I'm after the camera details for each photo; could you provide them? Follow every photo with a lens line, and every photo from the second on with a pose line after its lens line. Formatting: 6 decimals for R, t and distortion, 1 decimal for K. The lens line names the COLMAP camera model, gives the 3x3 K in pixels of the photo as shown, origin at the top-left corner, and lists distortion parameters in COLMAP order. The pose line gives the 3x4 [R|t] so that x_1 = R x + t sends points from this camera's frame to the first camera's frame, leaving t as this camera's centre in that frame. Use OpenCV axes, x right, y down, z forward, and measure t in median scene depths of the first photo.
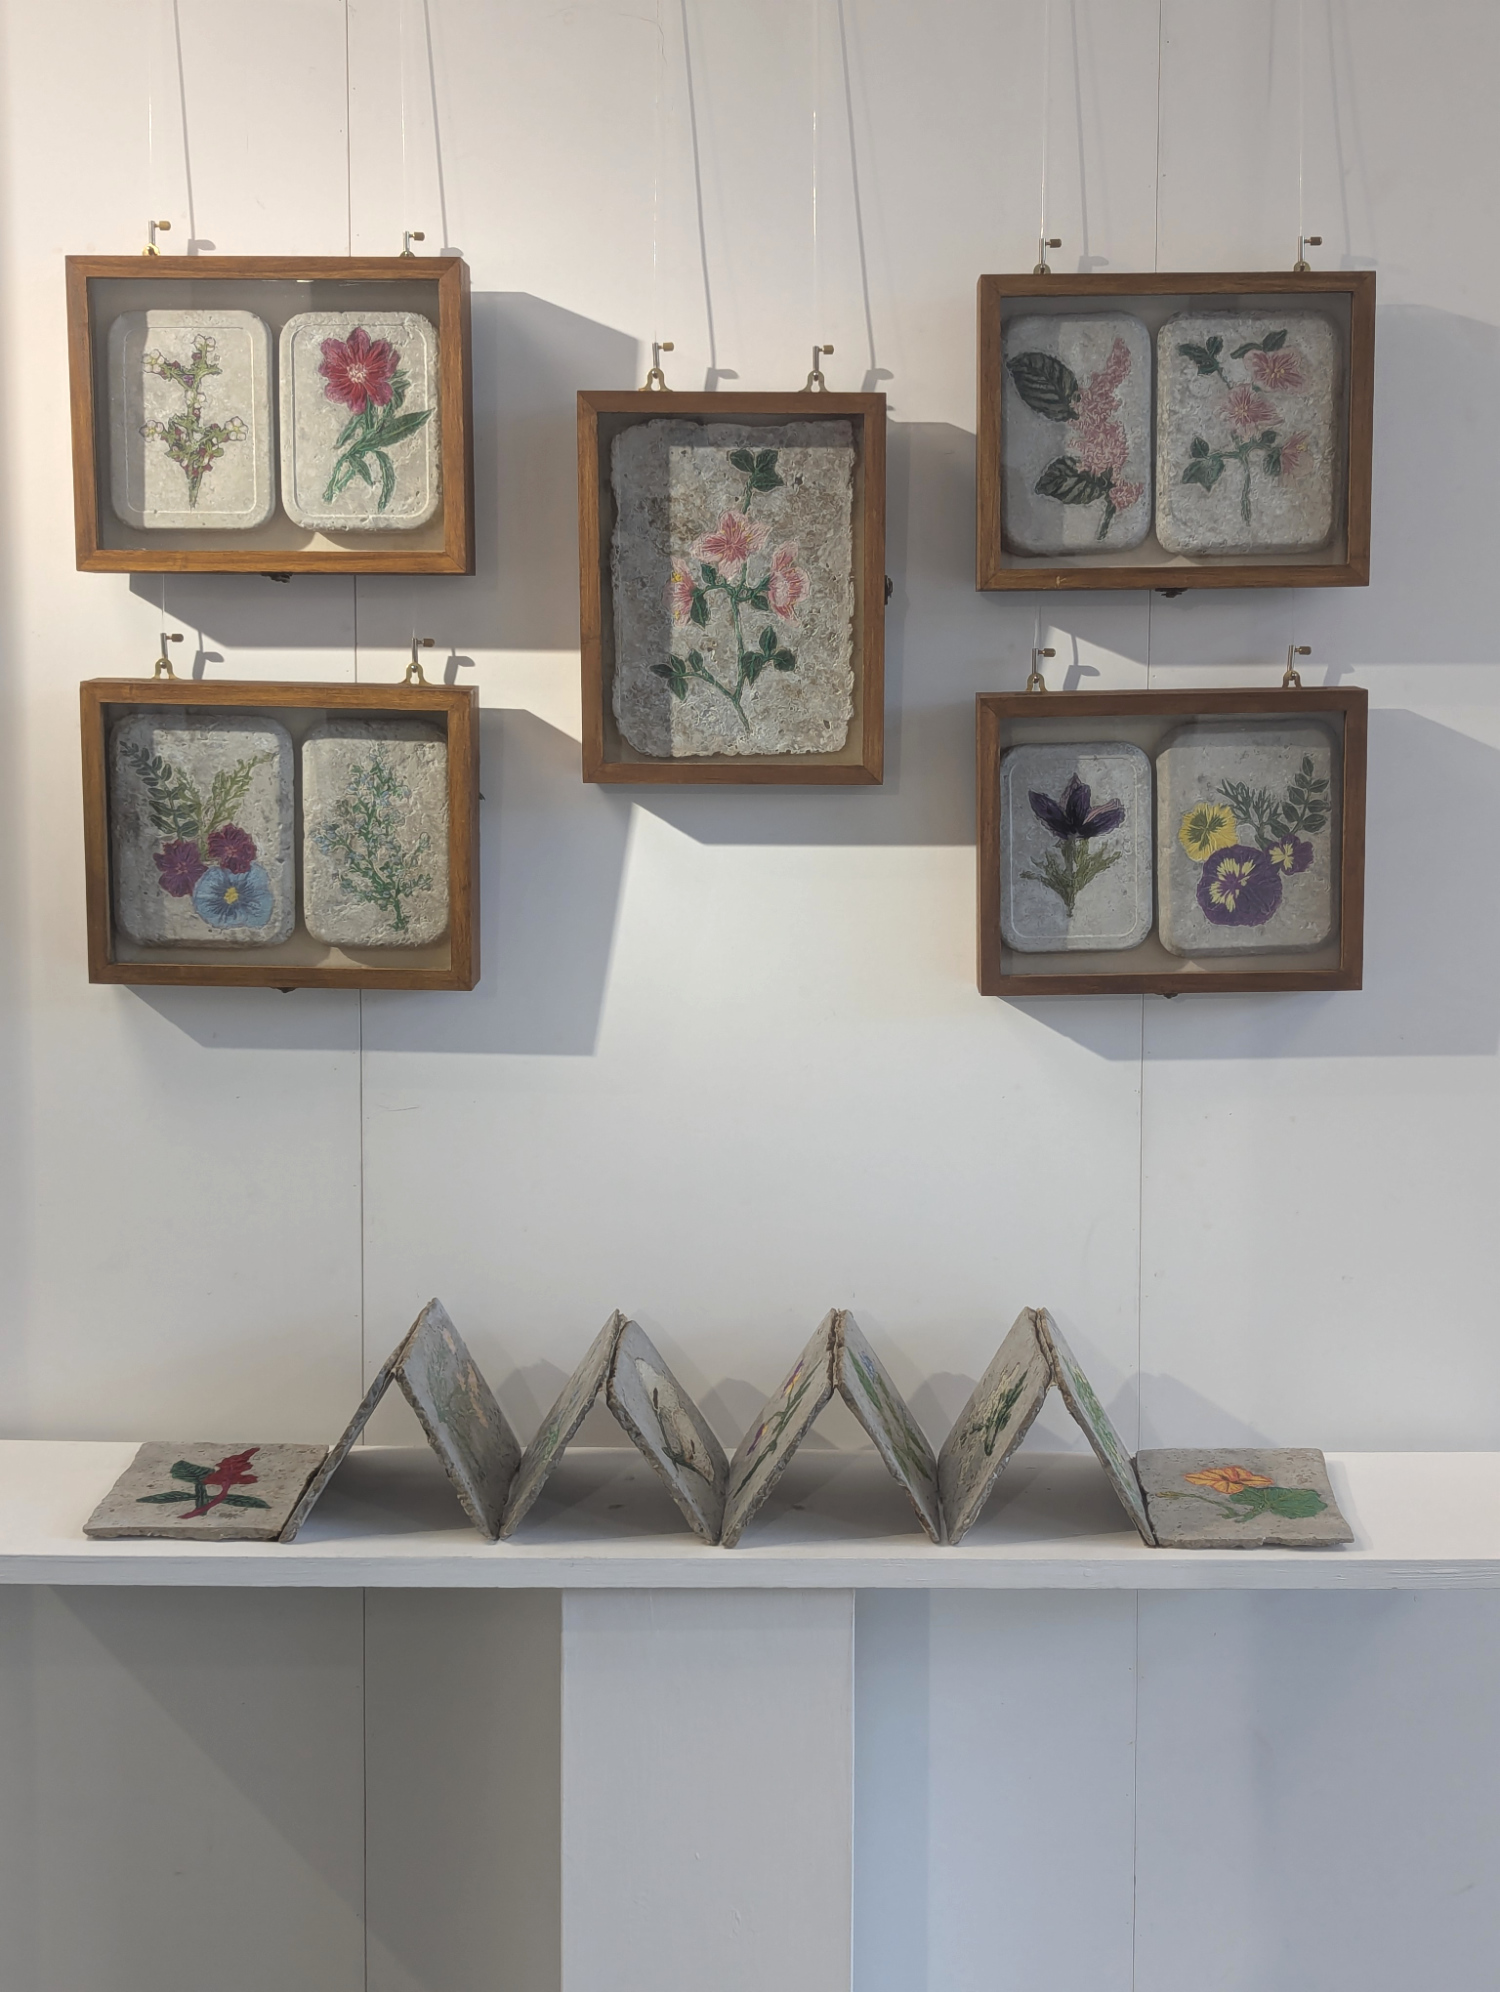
lens RADIAL K [[2754.5, 0, 822.7], [0, 2754.5, 985.0], [0, 0, 1]] dist [0.220959, -0.941461]
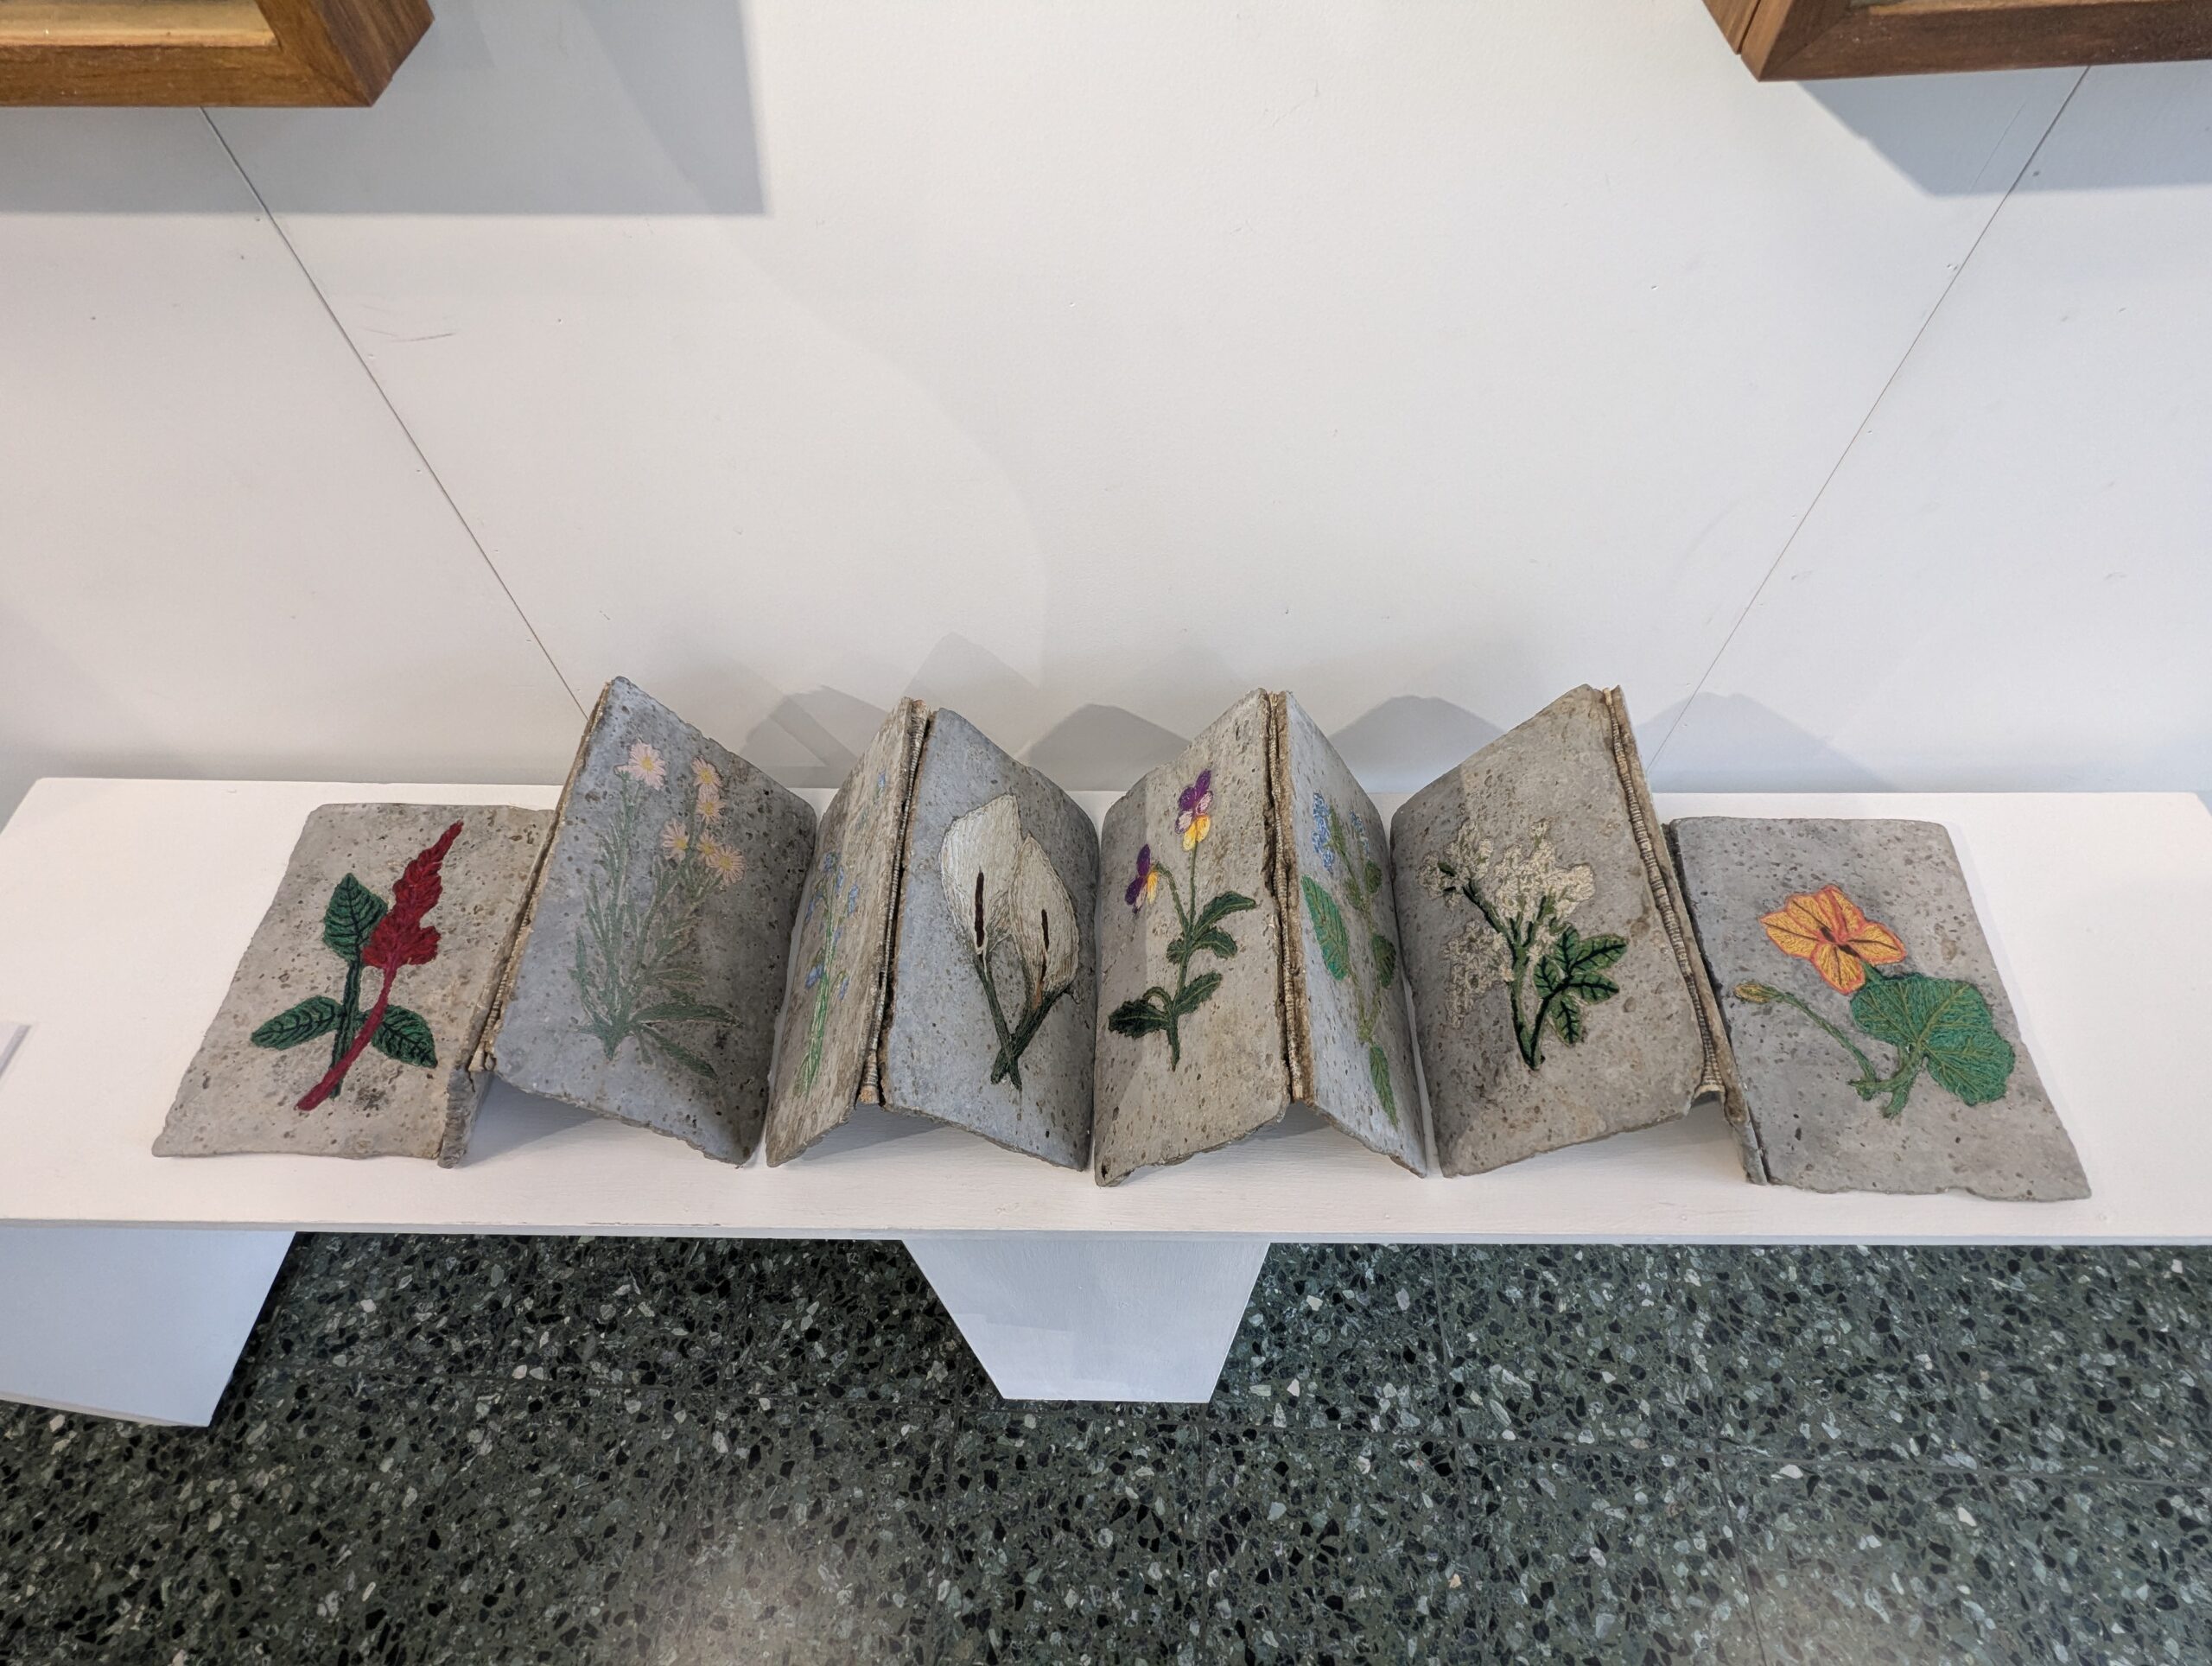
lens RADIAL K [[1052.1, 0, 1106.0], [0, 1052.1, 833.0], [0, 0, 1]] dist [0.002672, 0.000576]
pose [[0.999476, -0.008356, -0.031276, -0.023679], [0.029271, 0.645928, 0.762837, -0.040500], [0.013828, -0.763353, 0.645834, 0.838757]]
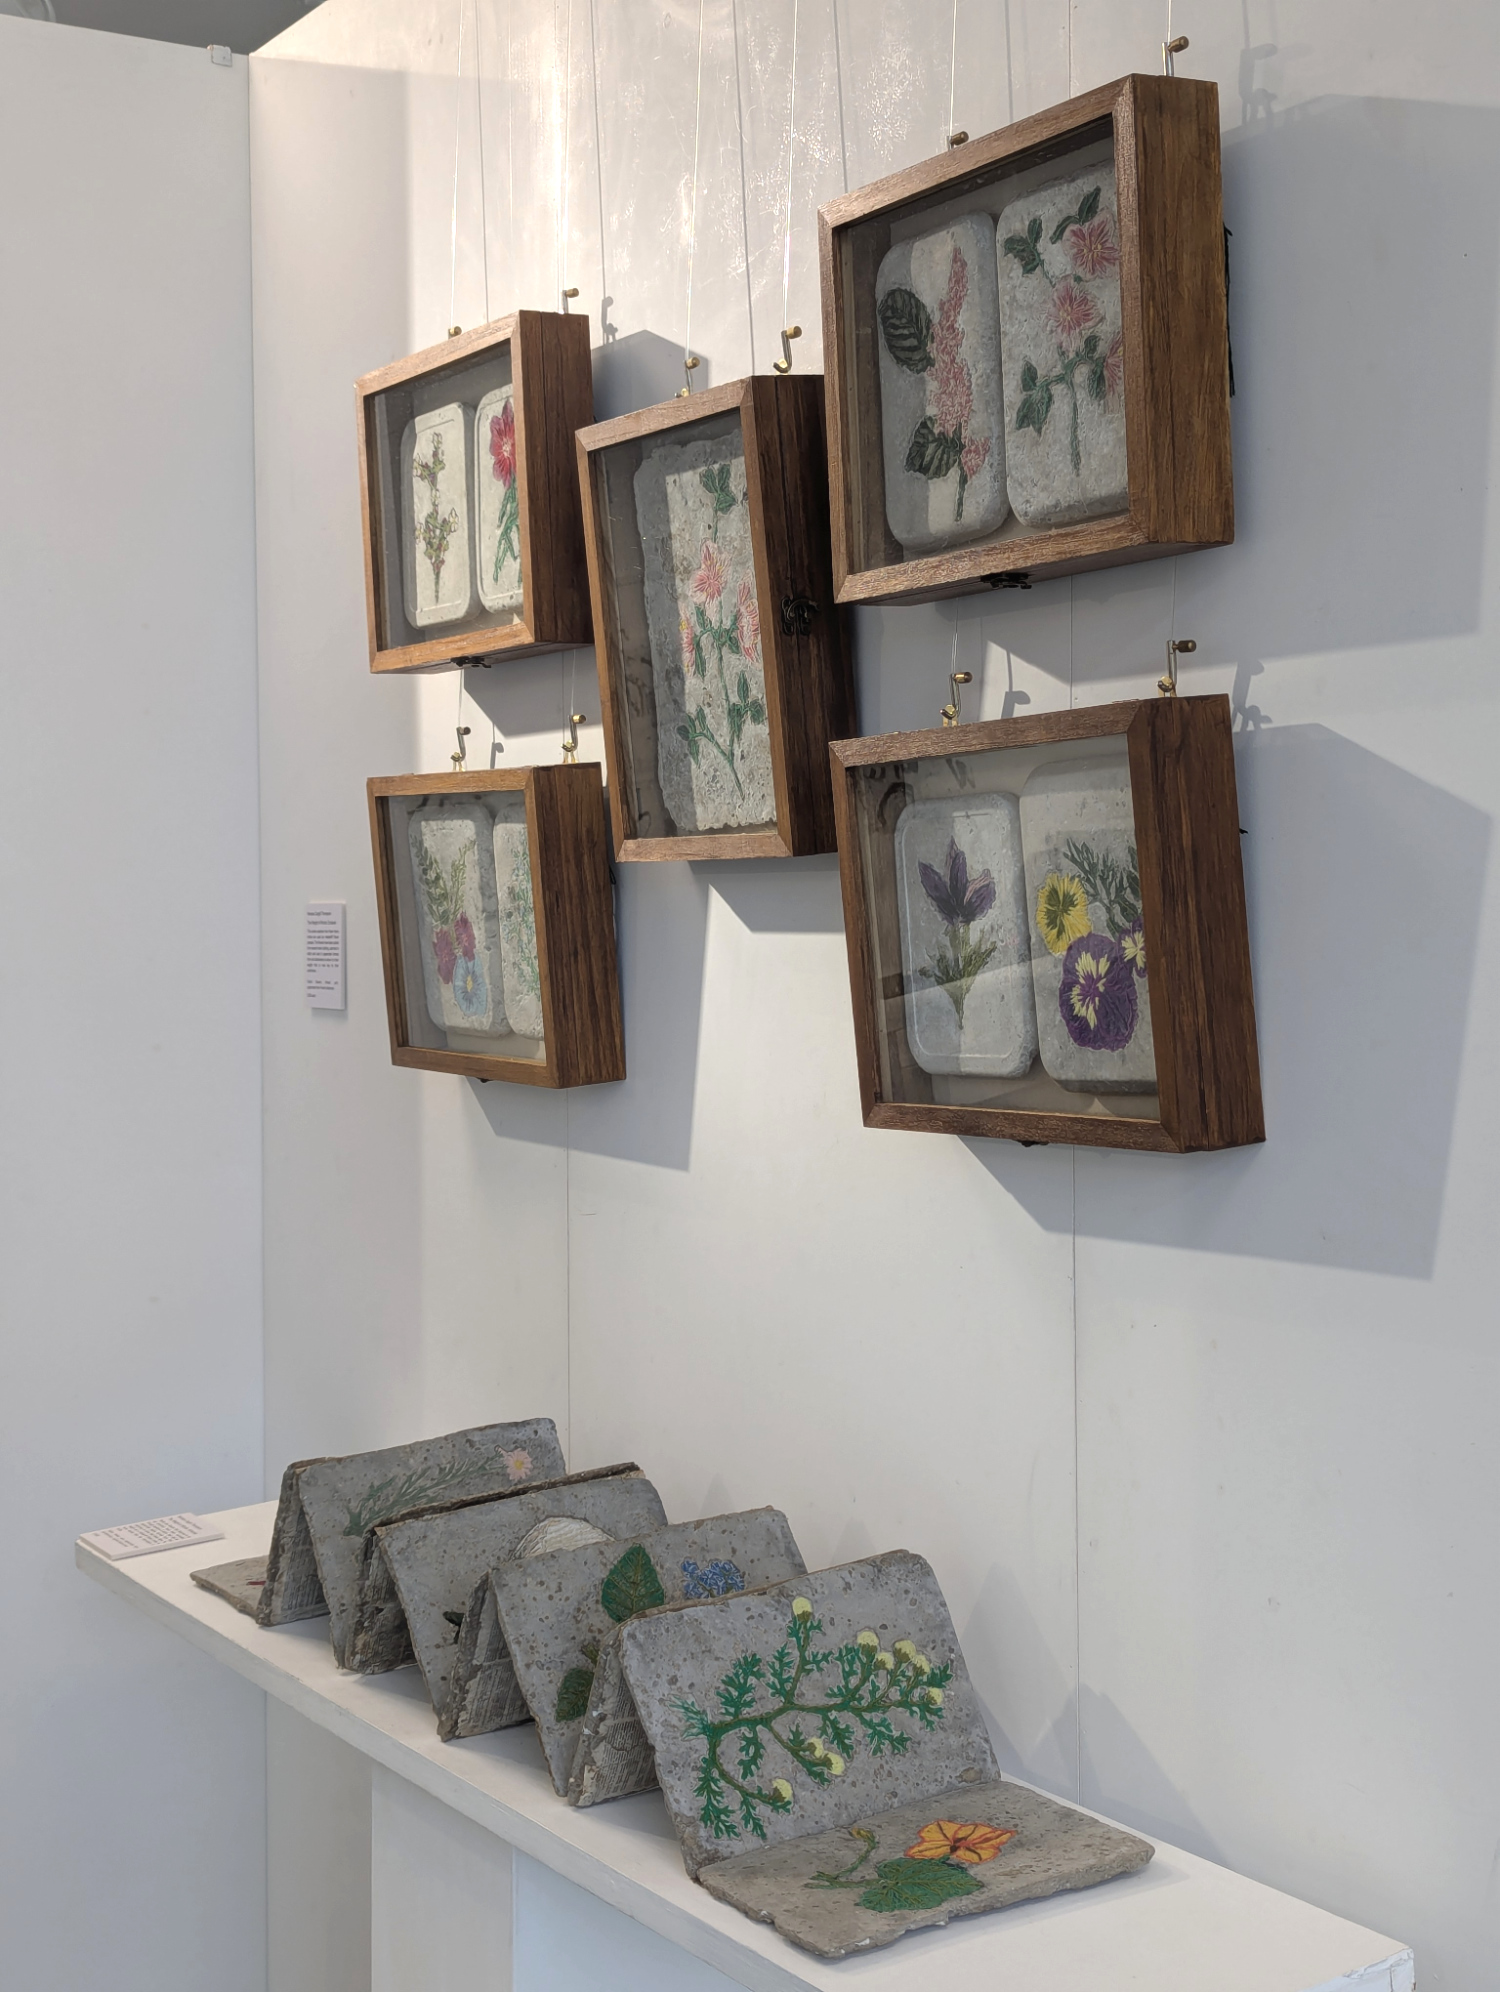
lens RADIAL K [[2754.5, 0, 822.7], [0, 2754.5, 985.0], [0, 0, 1]] dist [0.220959, -0.941461]
pose [[0.545151, 0.016024, -0.838185, 0.699165], [-0.062132, 0.997840, -0.021335, -0.018624], [0.836032, 0.063709, 0.544969, 0.569928]]
